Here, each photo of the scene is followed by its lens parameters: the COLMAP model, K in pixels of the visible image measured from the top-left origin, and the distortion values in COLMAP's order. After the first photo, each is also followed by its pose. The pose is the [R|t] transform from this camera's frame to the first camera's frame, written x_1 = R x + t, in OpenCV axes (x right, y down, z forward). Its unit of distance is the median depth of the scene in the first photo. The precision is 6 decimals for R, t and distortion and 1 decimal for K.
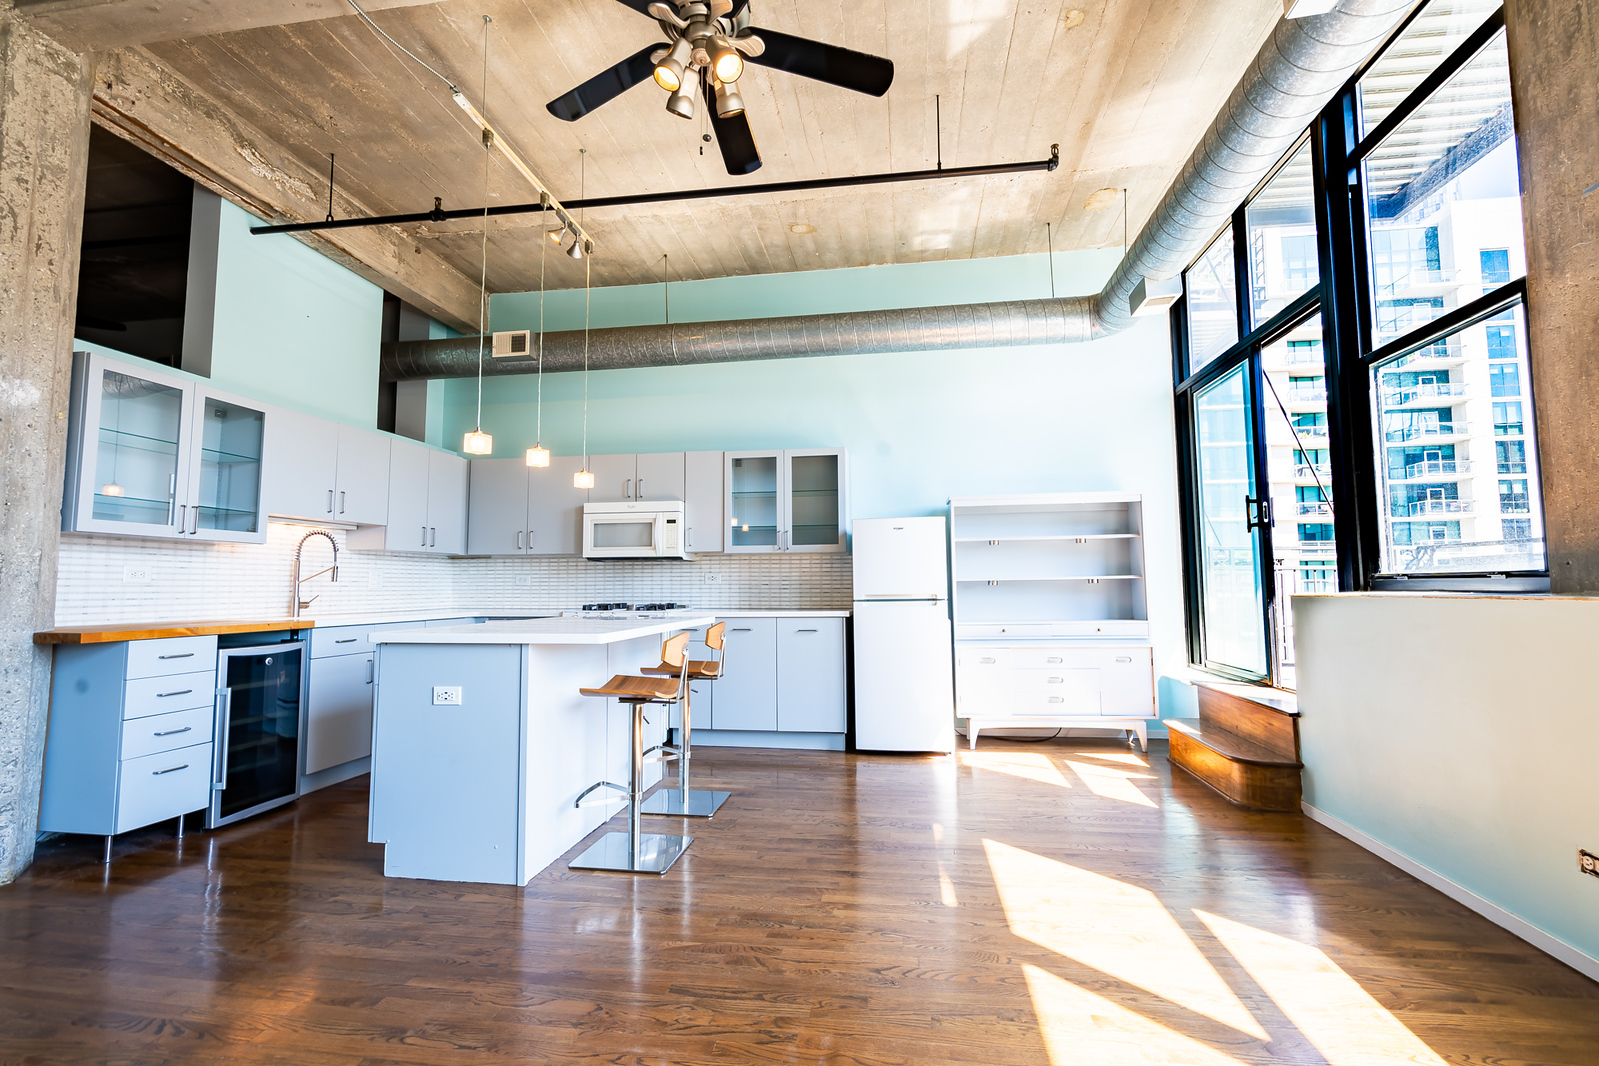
lens RADIAL K [[717.4, 0, 799.5], [0, 717.4, 533.0], [0, 0, 1]] dist [-0.004252, 0.000738]
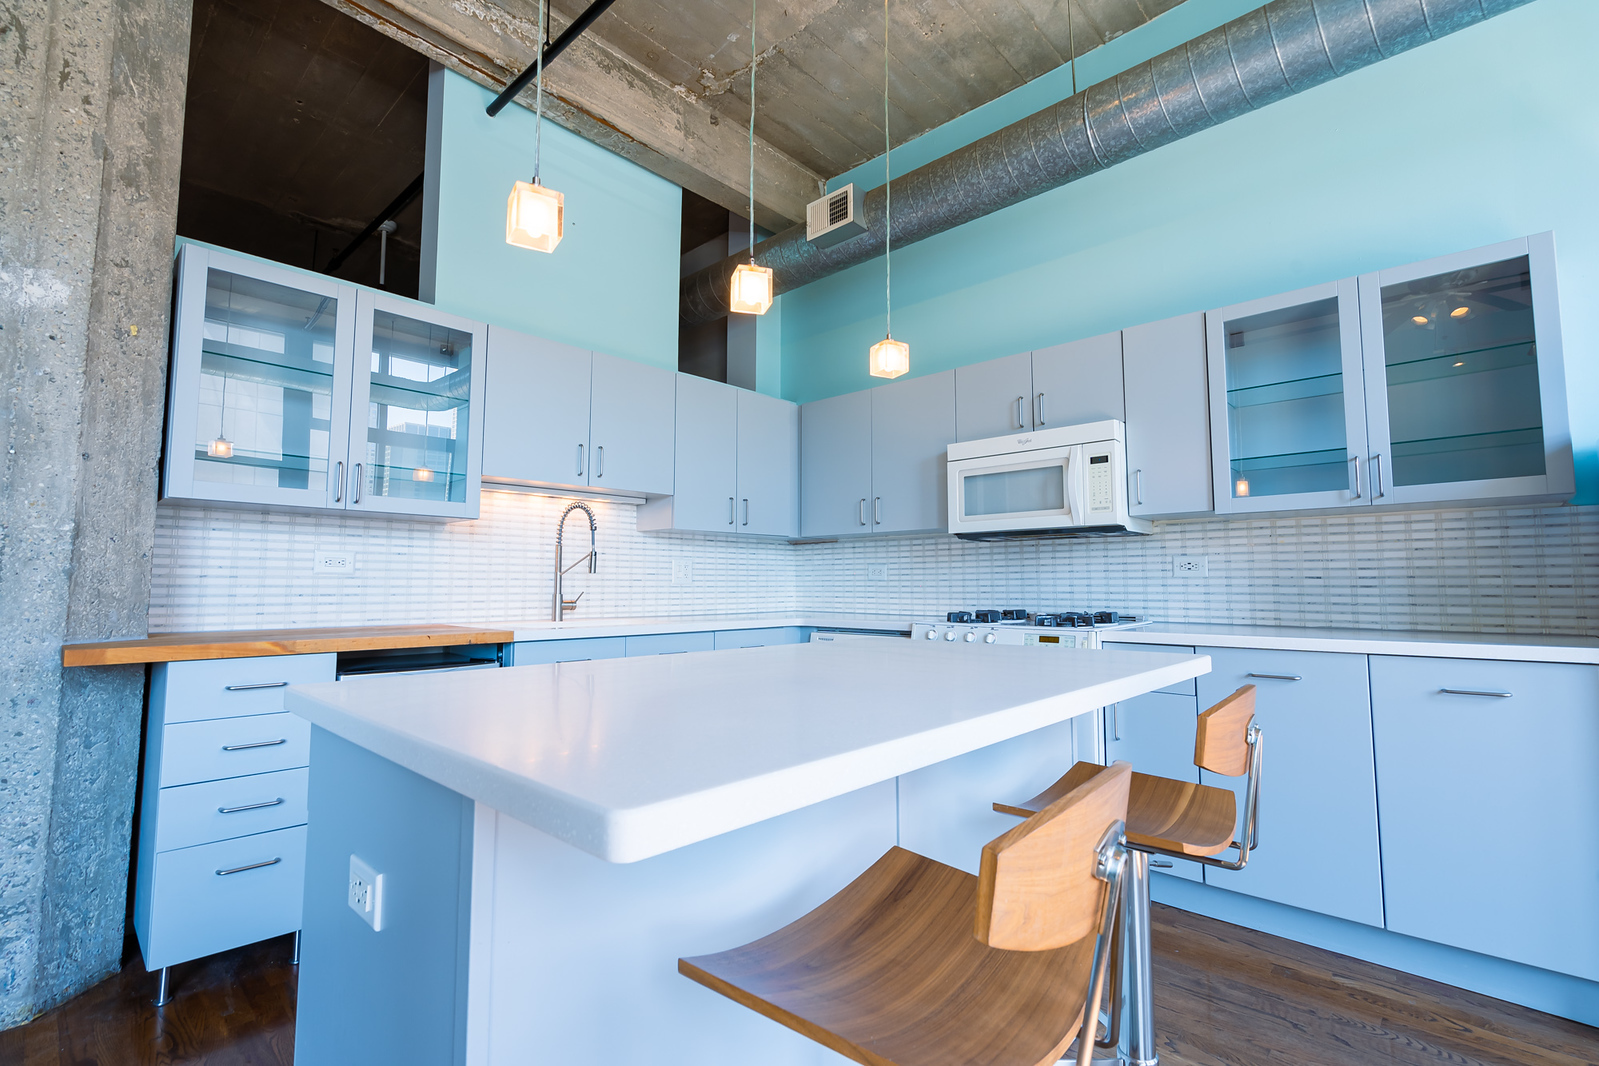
lens RADIAL K [[717.4, 0, 799.5], [0, 717.4, 533.0], [0, 0, 1]] dist [-0.004252, 0.000738]
pose [[0.823986, -0.037099, -0.565394, -0.072719], [0.038539, 0.999213, -0.009399, 0.040585], [0.565298, -0.014045, 0.824767, 0.501433]]
